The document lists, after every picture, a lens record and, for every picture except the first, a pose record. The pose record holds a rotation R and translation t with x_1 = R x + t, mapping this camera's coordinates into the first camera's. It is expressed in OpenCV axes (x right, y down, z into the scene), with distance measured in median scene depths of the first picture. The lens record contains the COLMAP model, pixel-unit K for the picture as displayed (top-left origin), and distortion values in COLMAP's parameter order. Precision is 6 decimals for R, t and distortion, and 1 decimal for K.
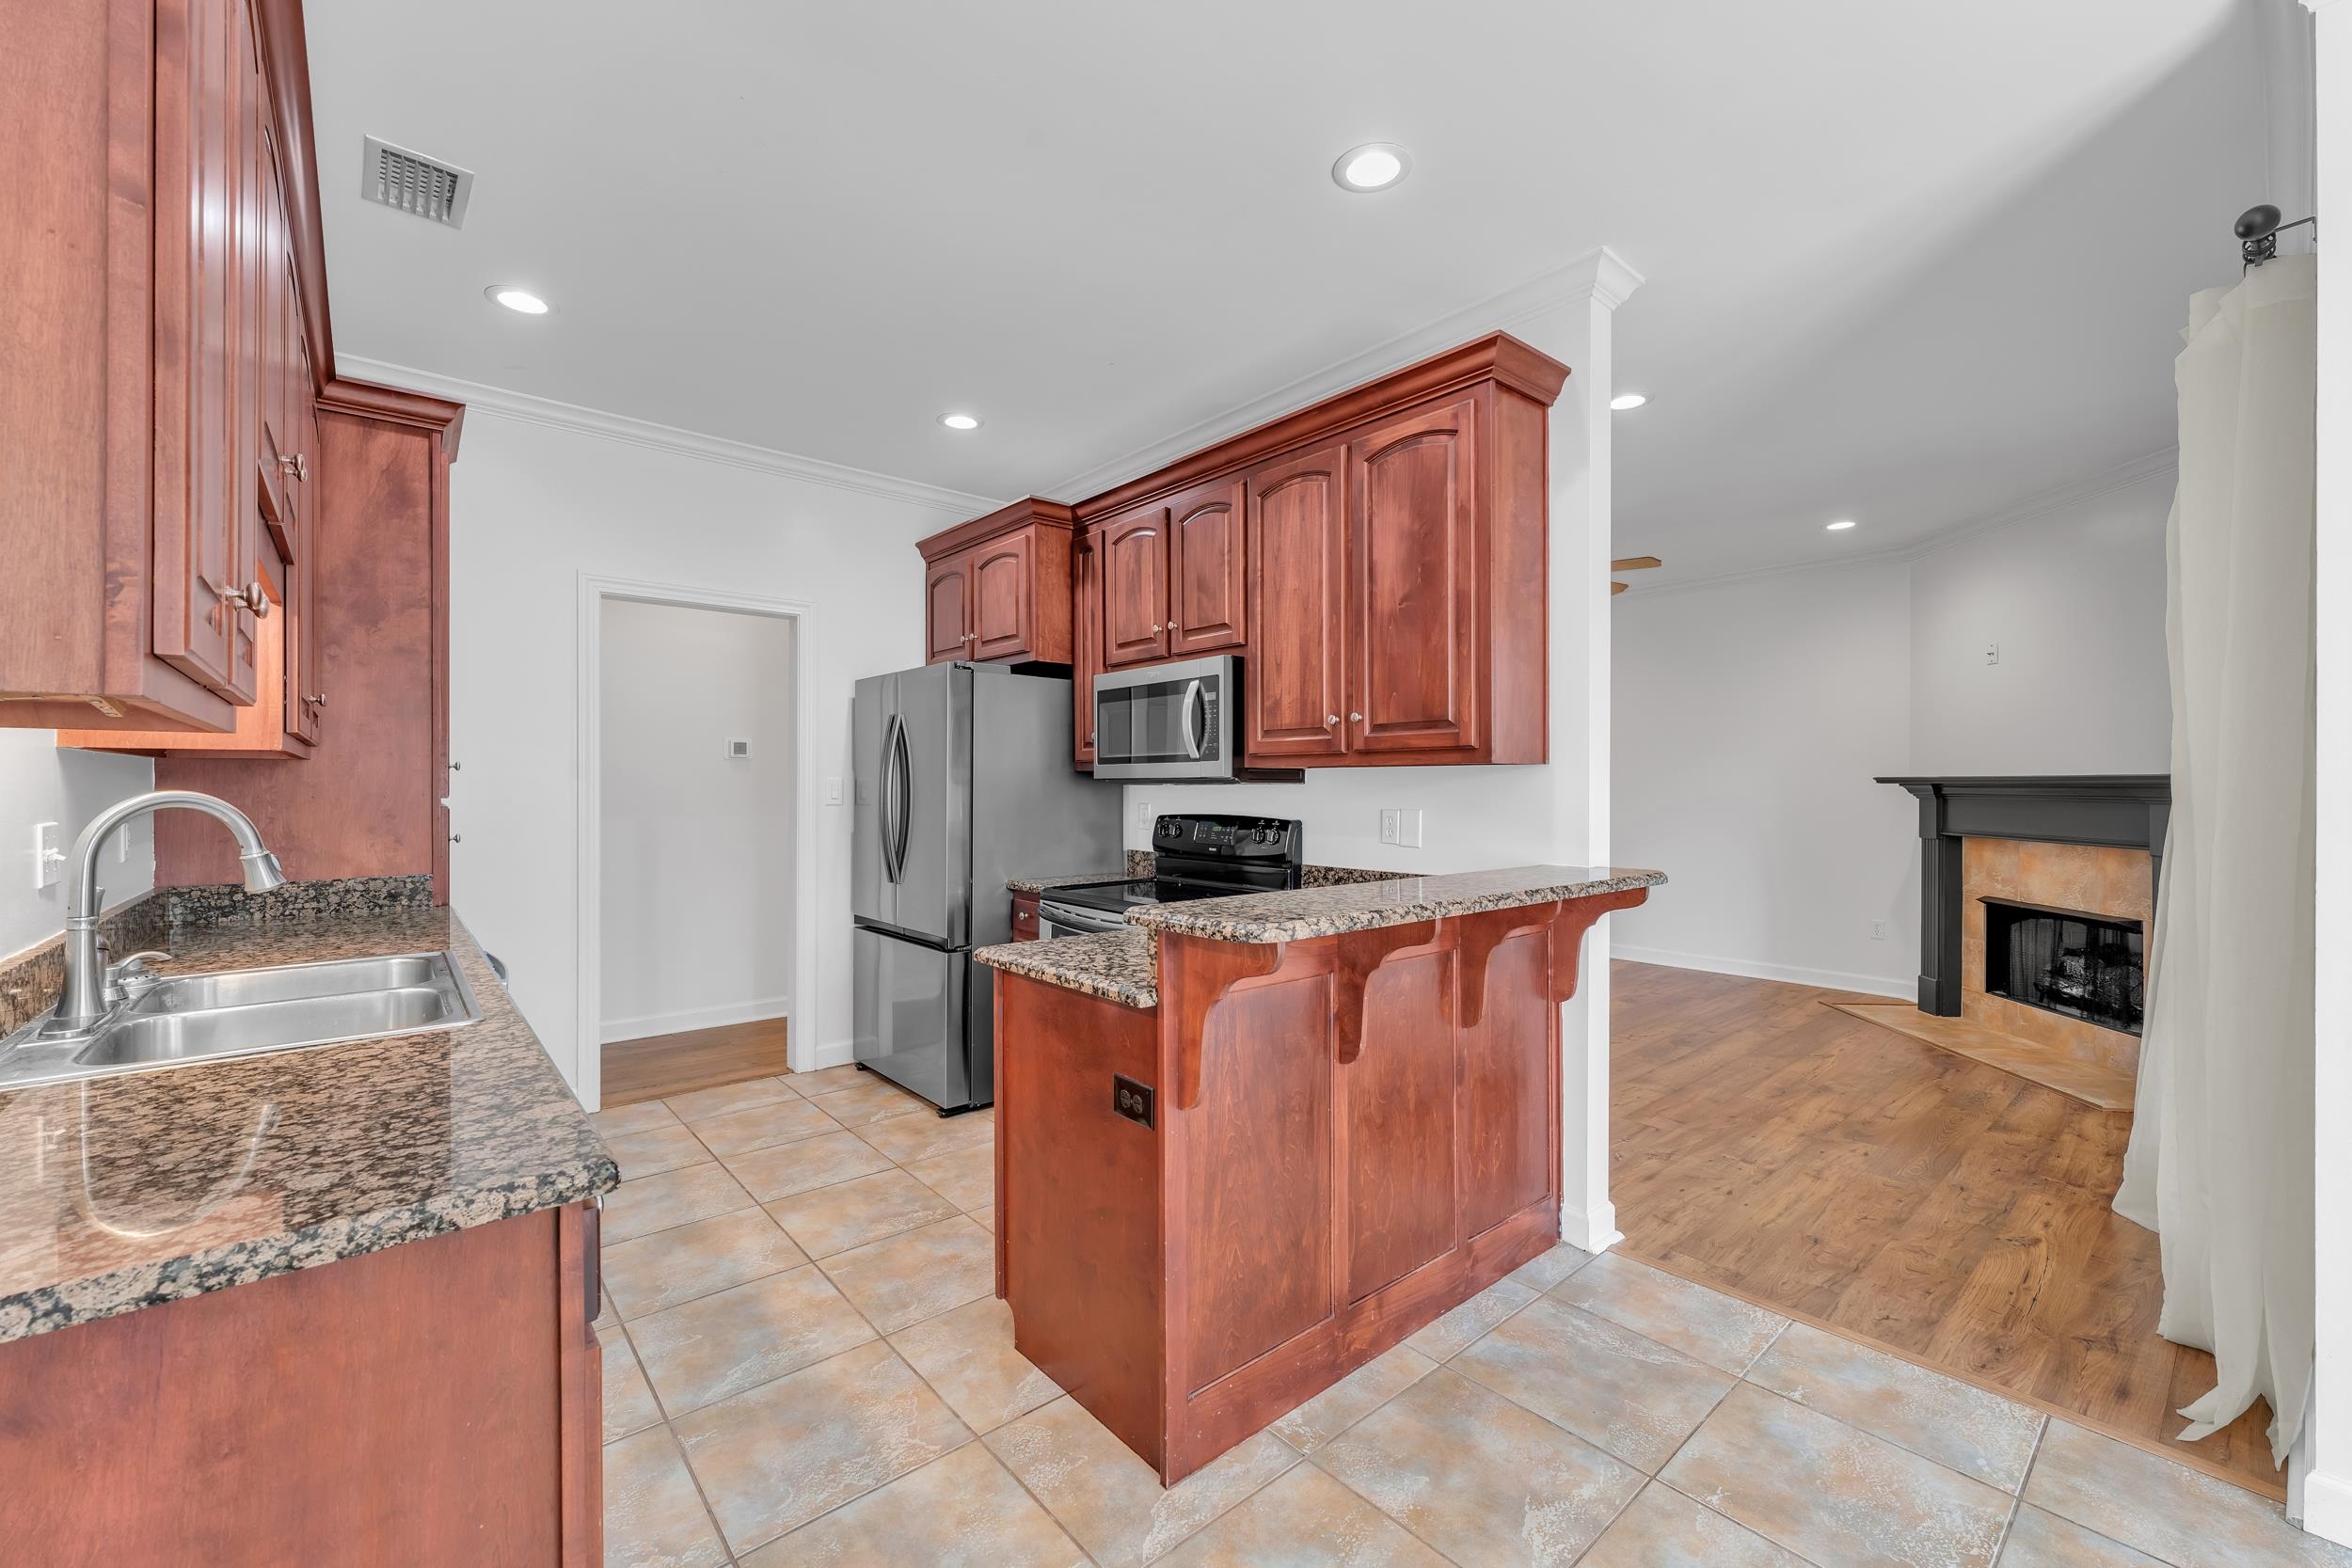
lens RADIAL K [[939.1, 0, 1181.5], [0, 939.1, 779.1], [0, 0, 1]] dist [0.000649, -0.000058]
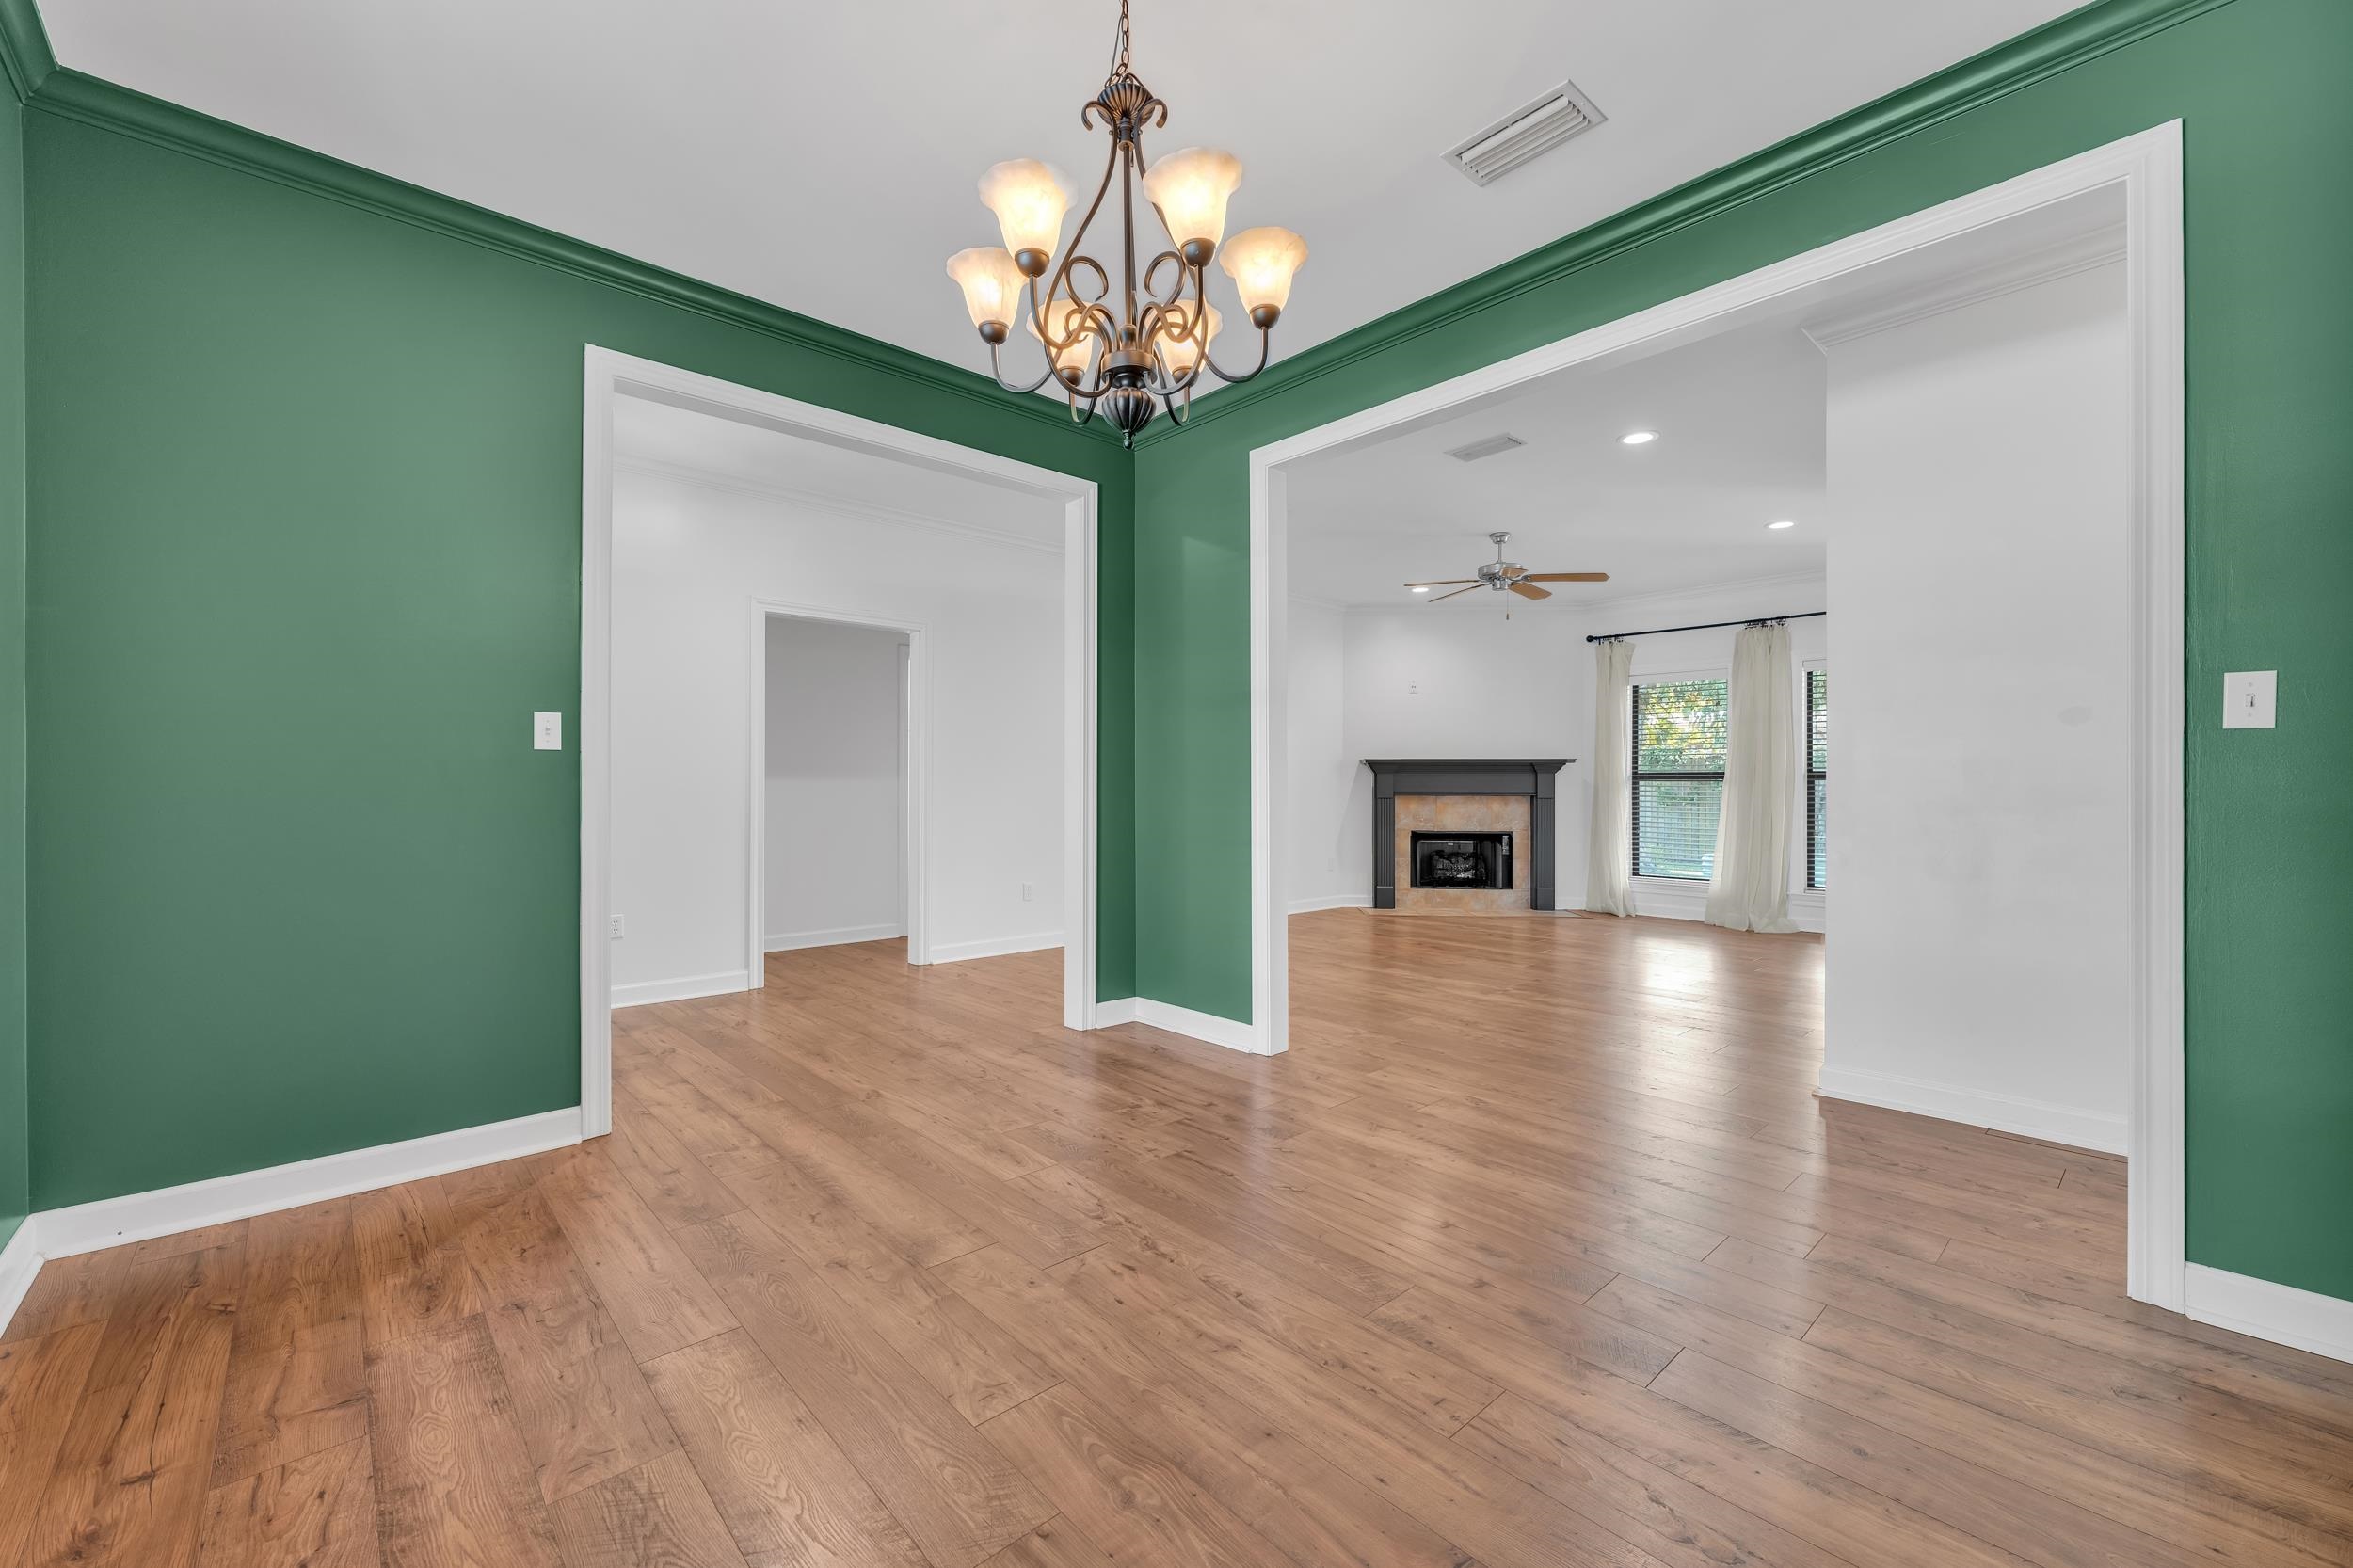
lens RADIAL K [[938.8, 0, 1181.4], [0, 938.8, 785.1], [0, 0, 1]] dist [-0.000227, -0.000053]
pose [[-0.030446, 0.000053, 0.999536, -0.805188], [-0.004789, 0.999989, -0.000199, 0.045257], [-0.999525, -0.004792, -0.030446, 1.461147]]
